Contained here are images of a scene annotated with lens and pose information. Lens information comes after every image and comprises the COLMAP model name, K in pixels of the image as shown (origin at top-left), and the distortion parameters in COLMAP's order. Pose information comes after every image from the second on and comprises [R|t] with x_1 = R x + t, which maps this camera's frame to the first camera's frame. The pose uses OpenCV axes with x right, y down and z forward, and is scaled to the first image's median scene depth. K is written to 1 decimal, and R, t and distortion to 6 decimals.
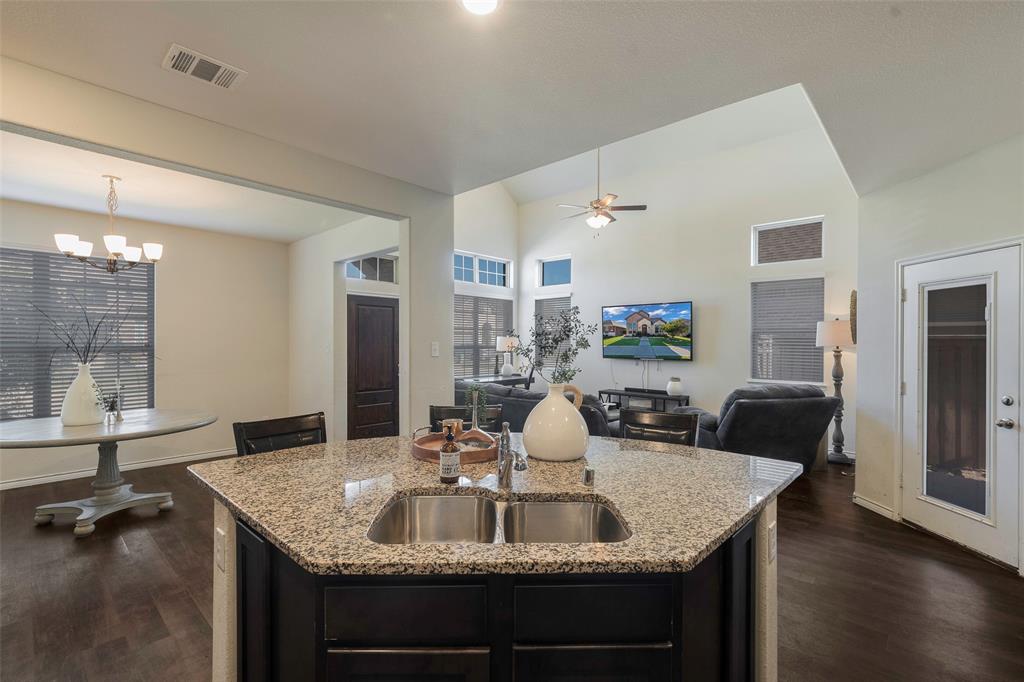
lens RADIAL K [[452.9, 0, 513.6], [0, 452.9, 343.8], [0, 0, 1]] dist [-0.000713, -0.001021]
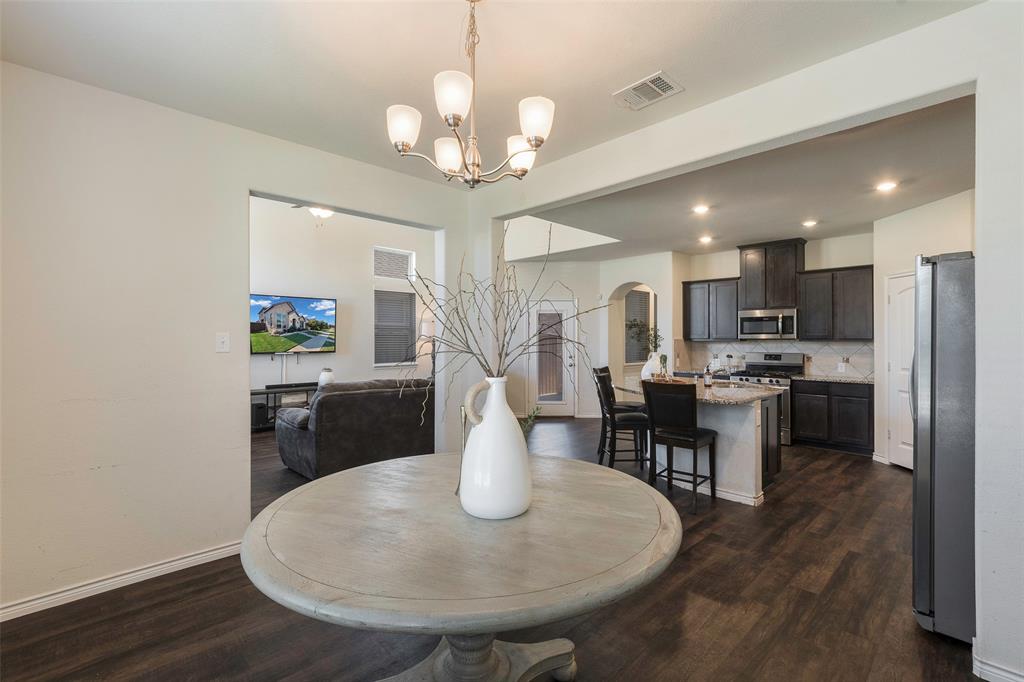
lens RADIAL K [[452.9, 0, 517.5], [0, 452.9, 341.4], [0, 0, 1]] dist [-0.000713, -0.001021]
pose [[0.052537, -0.008581, 0.998582, -0.711554], [0.004349, 0.999956, 0.008364, 0.002878], [-0.998610, 0.003903, 0.052572, 0.490375]]
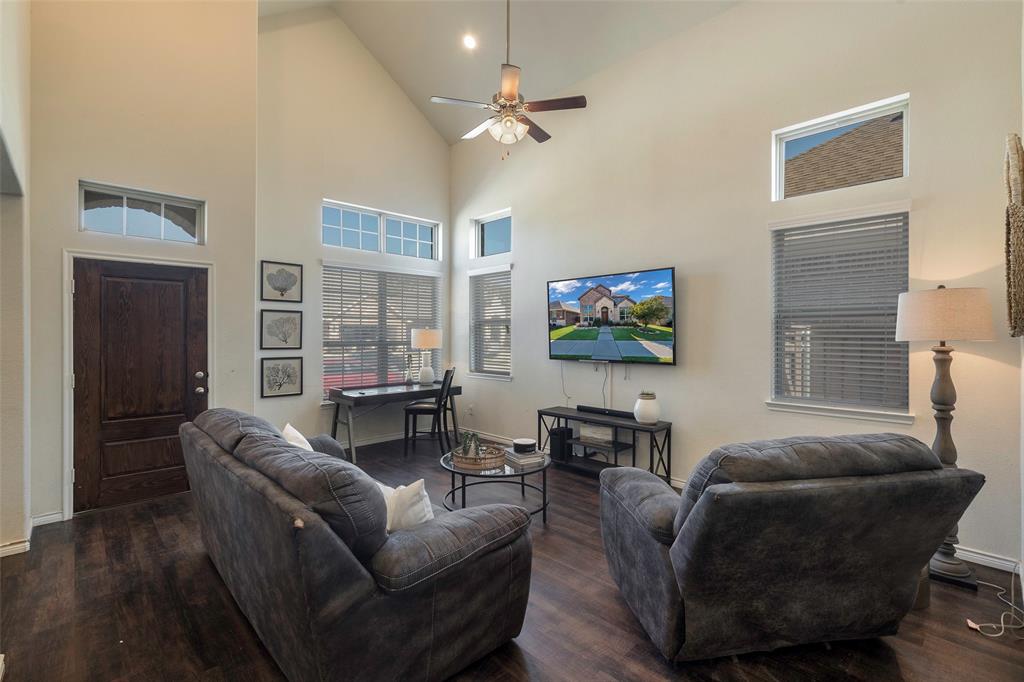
lens RADIAL K [[459.7, 0, 522.1], [0, 459.7, 337.6], [0, 0, 1]] dist [-0.006133, 0.000138]
pose [[0.998796, -0.006069, -0.048673, 0.220190], [0.006213, 0.999977, 0.002814, -0.002305], [0.048655, -0.003113, 0.998811, 0.377019]]
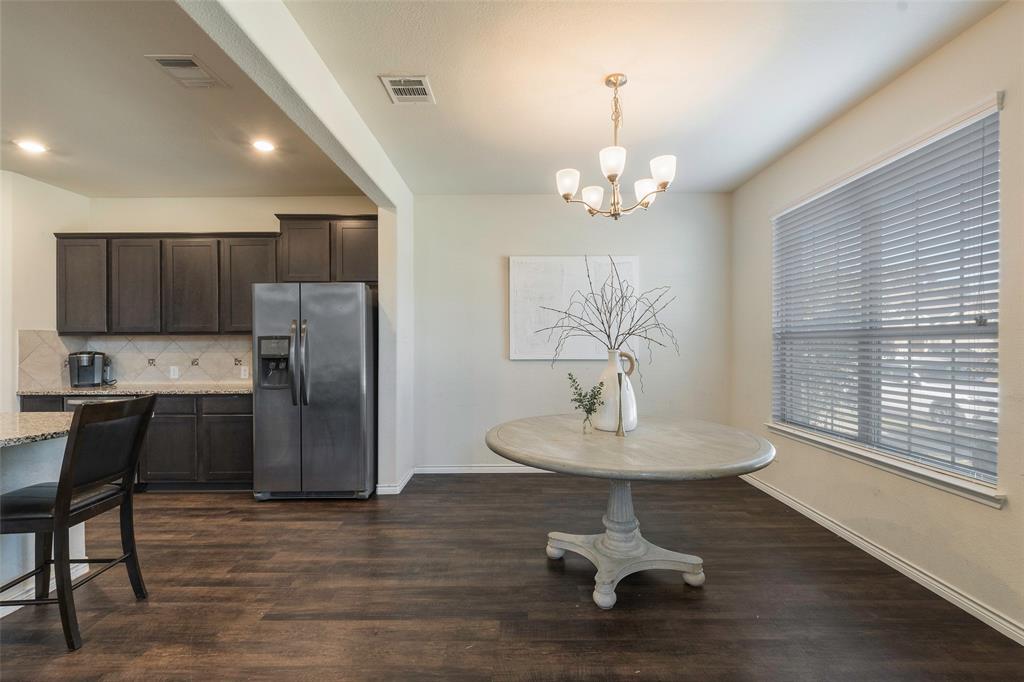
lens RADIAL K [[452.9, 0, 504.6], [0, 452.9, 349.8], [0, 0, 1]] dist [-0.000713, -0.001021]
pose [[-0.736604, 0.005822, -0.676299, -0.159303], [-0.002923, 0.999926, 0.011791, 0.019210], [0.676318, 0.010662, -0.736533, 0.734626]]
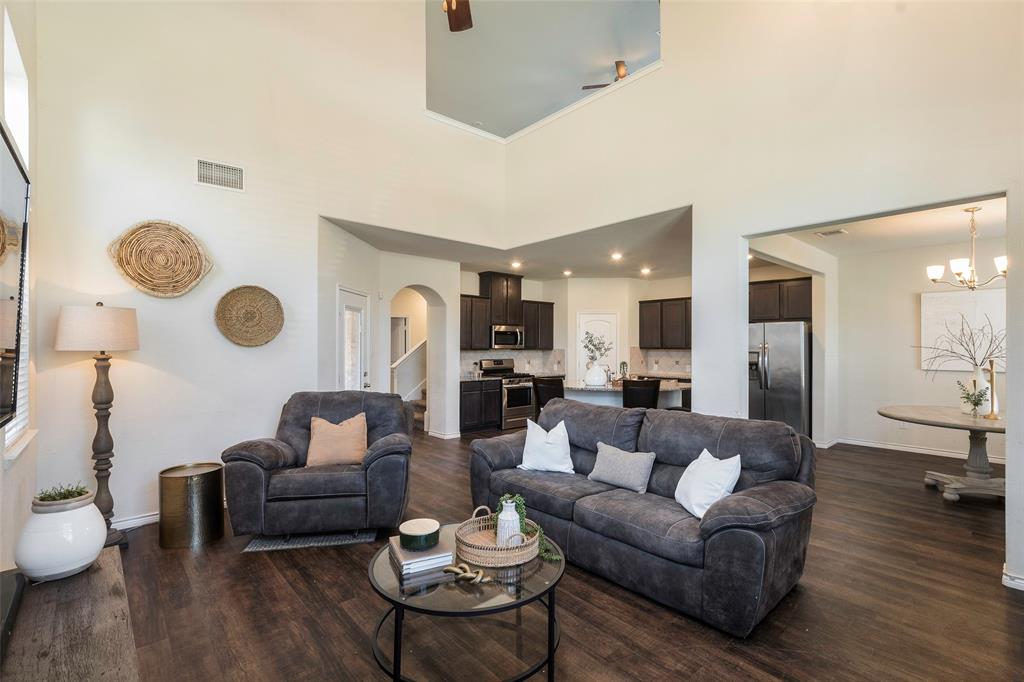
lens RADIAL K [[452.9, 0, 510.9], [0, 452.9, 344.4], [0, 0, 1]] dist [-0.000713, -0.001021]
pose [[-0.993889, -0.004779, 0.110276, 0.095049], [-0.004640, 0.999988, 0.001518, -0.004672], [-0.110282, 0.000997, -0.993900, 1.218694]]
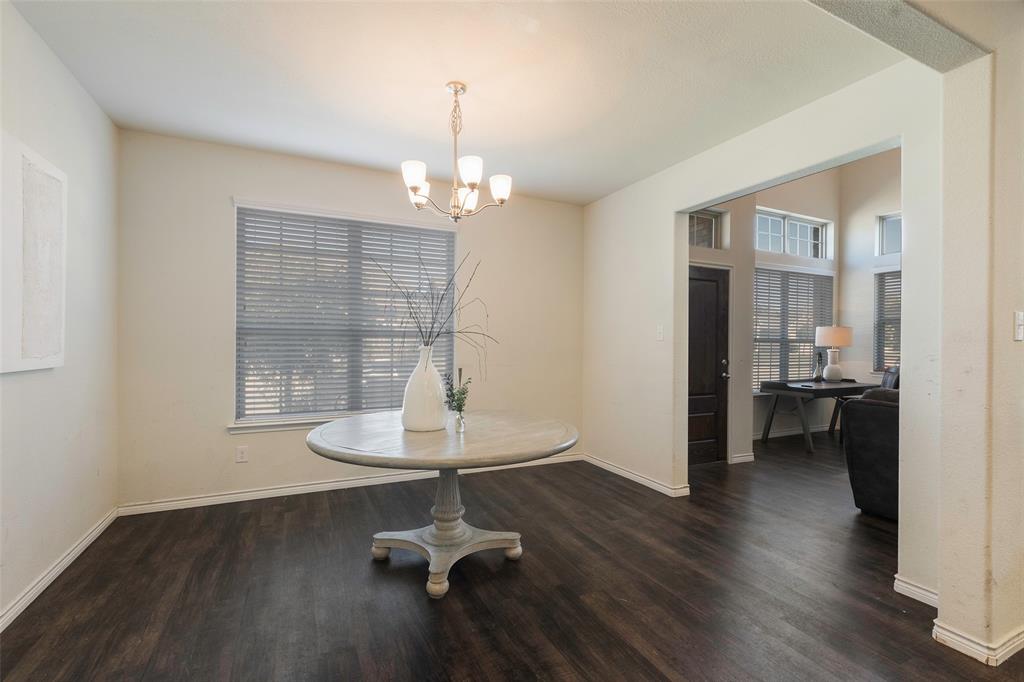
lens RADIAL K [[452.9, 0, 509.8], [0, 452.9, 345.6], [0, 0, 1]] dist [-0.000713, -0.001021]
pose [[0.927911, 0.009192, -0.372689, -0.283587], [-0.007929, 0.999956, 0.004922, 0.019736], [0.372718, -0.001612, 0.927943, 0.193172]]
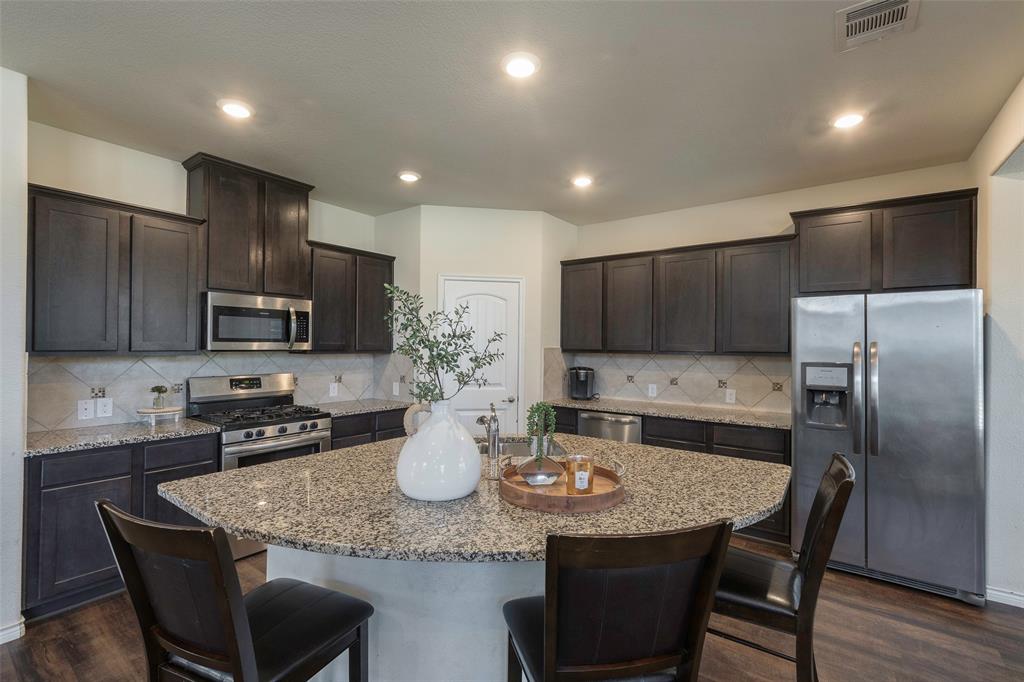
lens RADIAL K [[452.9, 0, 512.9], [0, 452.9, 341.8], [0, 0, 1]] dist [-0.000713, -0.001021]
pose [[-0.994360, -0.013376, -0.105210, 0.014844], [-0.013112, 0.999909, -0.003198, -0.003552], [0.105244, -0.001801, -0.994445, 0.552261]]
